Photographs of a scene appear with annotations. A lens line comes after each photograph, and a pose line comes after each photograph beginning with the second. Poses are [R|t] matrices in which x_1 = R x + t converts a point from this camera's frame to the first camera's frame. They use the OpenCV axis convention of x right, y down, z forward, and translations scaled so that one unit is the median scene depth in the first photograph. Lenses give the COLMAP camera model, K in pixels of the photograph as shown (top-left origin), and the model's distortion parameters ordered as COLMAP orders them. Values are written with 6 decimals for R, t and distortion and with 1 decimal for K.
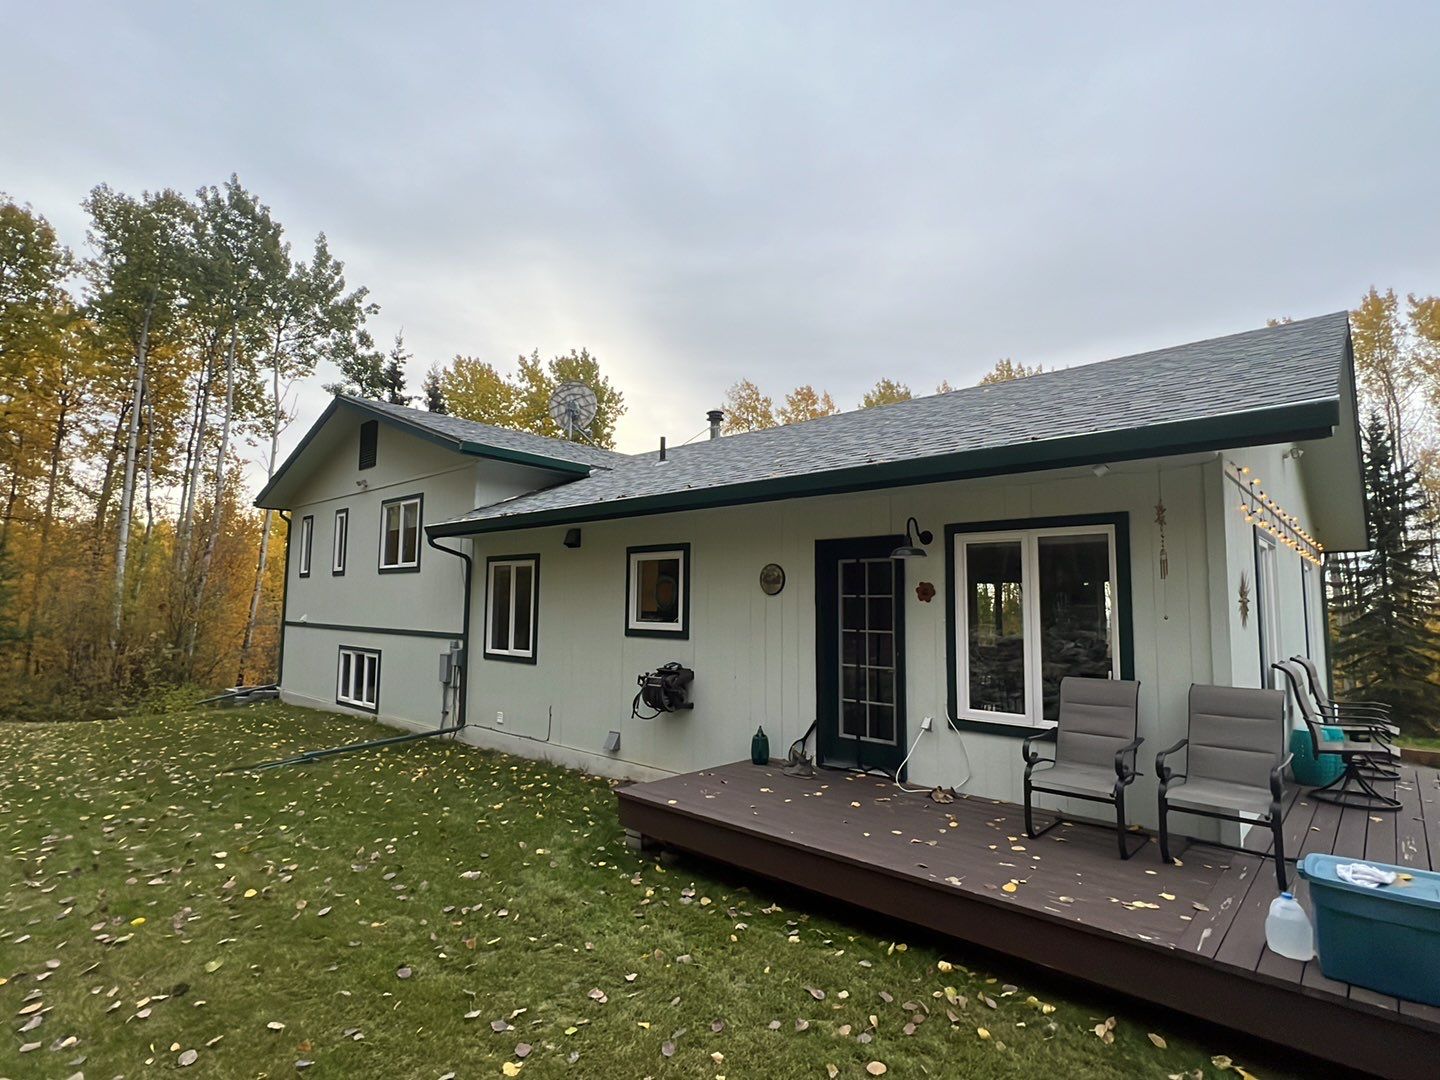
lens RADIAL K [[728.8, 0, 719.8], [0, 728.8, 540.5], [0, 0, 1]] dist [-0.000567, -0.000018]
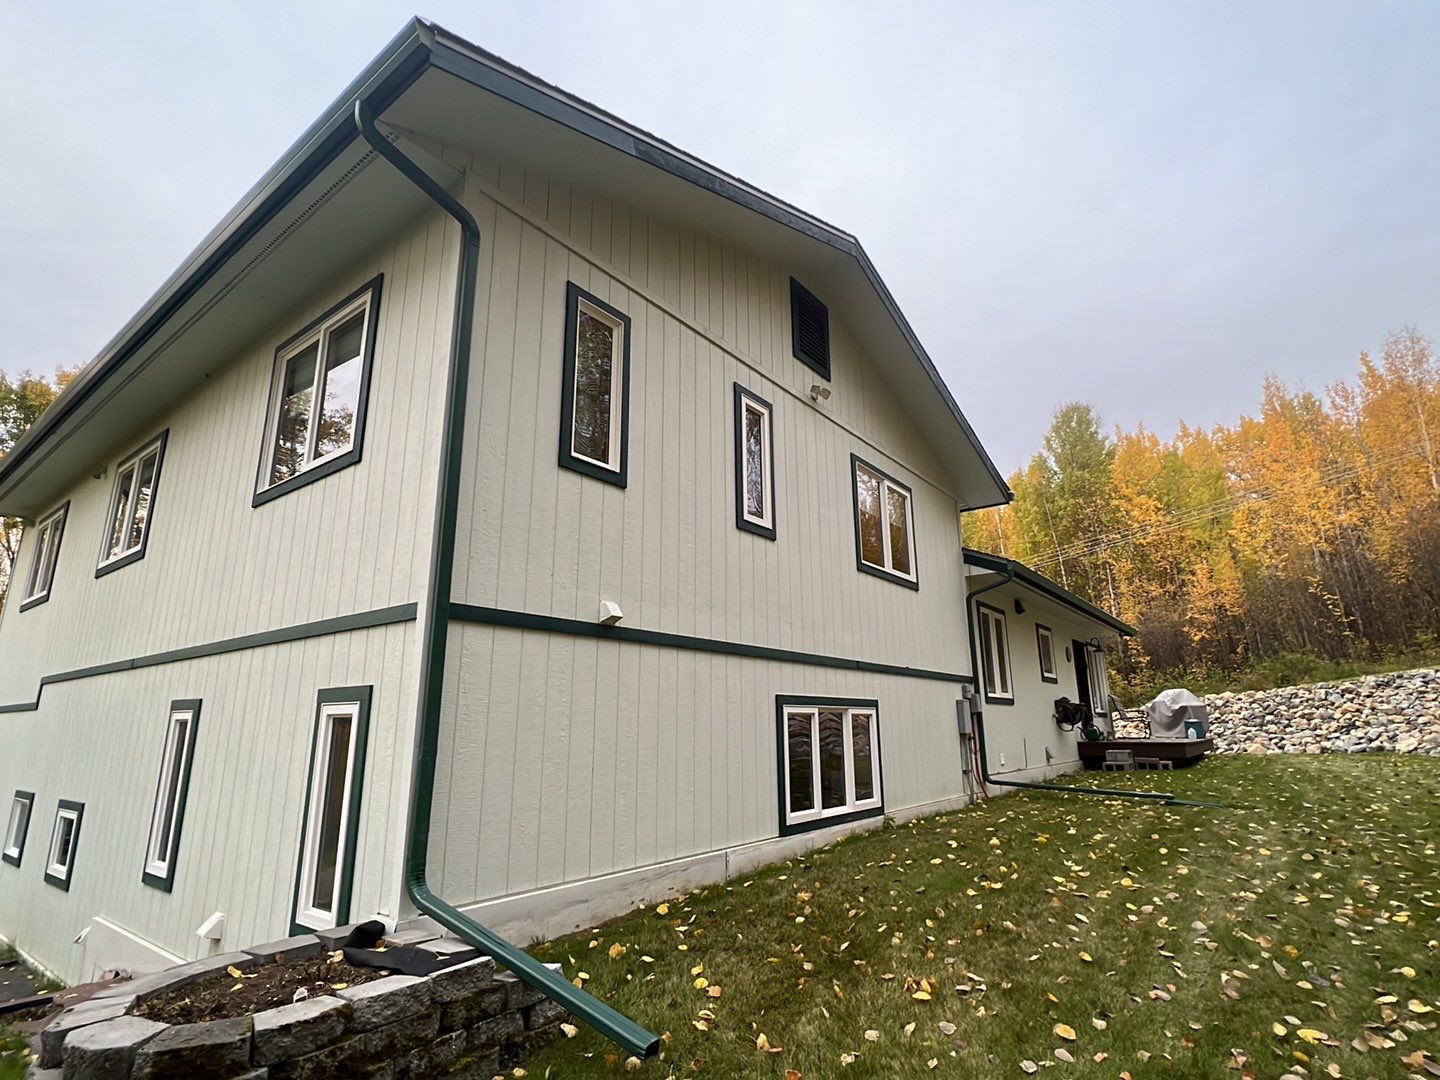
lens RADIAL K [[728.8, 0, 719.1], [0, 728.8, 543.6], [0, 0, 1]] dist [-0.000567, -0.000018]
pose [[-0.086843, 0.226165, 0.970210, -1.048878], [-0.088662, 0.968270, -0.233649, 0.175049], [-0.992269, -0.106312, -0.064036, 1.172601]]
